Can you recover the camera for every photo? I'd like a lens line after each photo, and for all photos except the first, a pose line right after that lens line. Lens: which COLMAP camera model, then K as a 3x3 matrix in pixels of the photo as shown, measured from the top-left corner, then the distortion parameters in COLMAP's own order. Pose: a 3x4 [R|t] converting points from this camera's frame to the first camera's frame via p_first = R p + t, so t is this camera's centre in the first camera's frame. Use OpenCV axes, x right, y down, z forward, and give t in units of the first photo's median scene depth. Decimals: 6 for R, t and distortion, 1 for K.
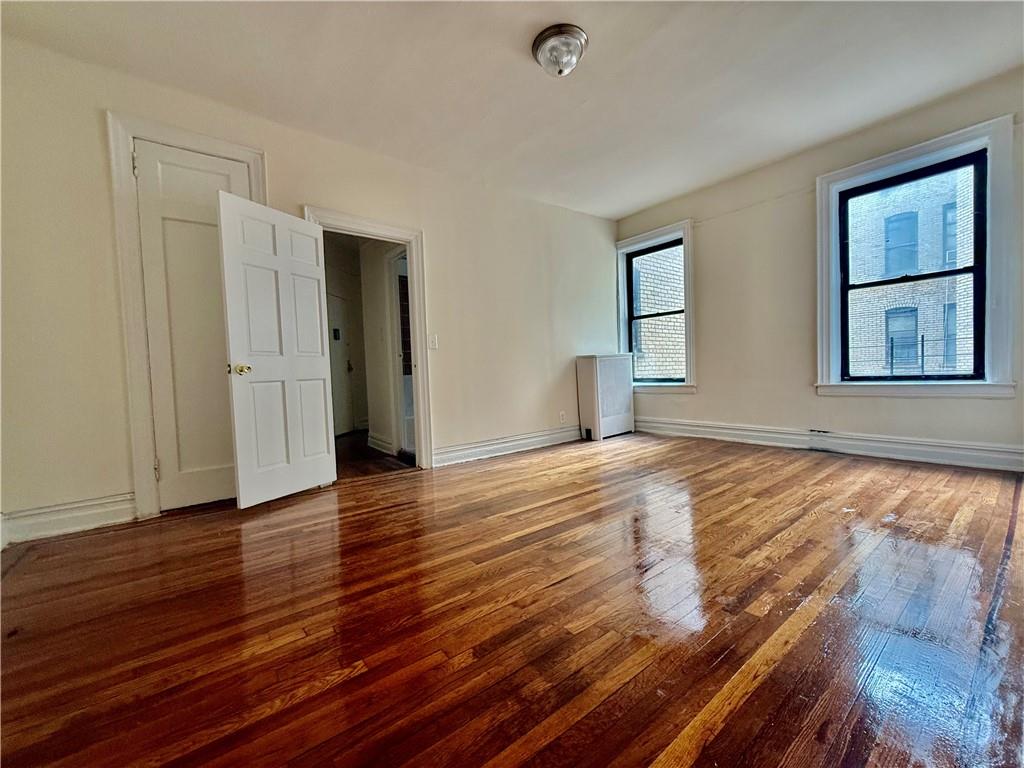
lens RADIAL K [[408.2, 0, 512.0], [0, 408.2, 384.0], [0, 0, 1]] dist [-0.000231, -0.000450]
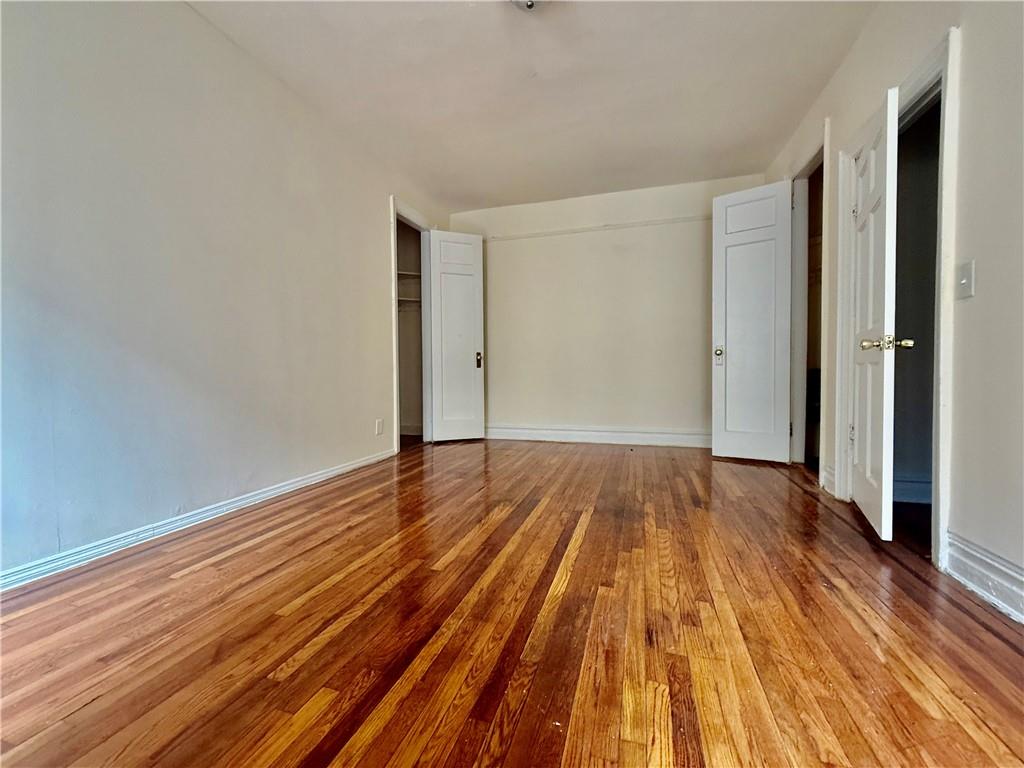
lens RADIAL K [[408.2, 0, 512.0], [0, 408.2, 384.0], [0, 0, 1]] dist [-0.000231, -0.000450]
pose [[-0.818149, 0.061495, -0.571708, 0.665762], [0.021186, 0.996814, 0.076902, -0.062115], [0.574615, 0.050805, -0.816845, 1.688585]]
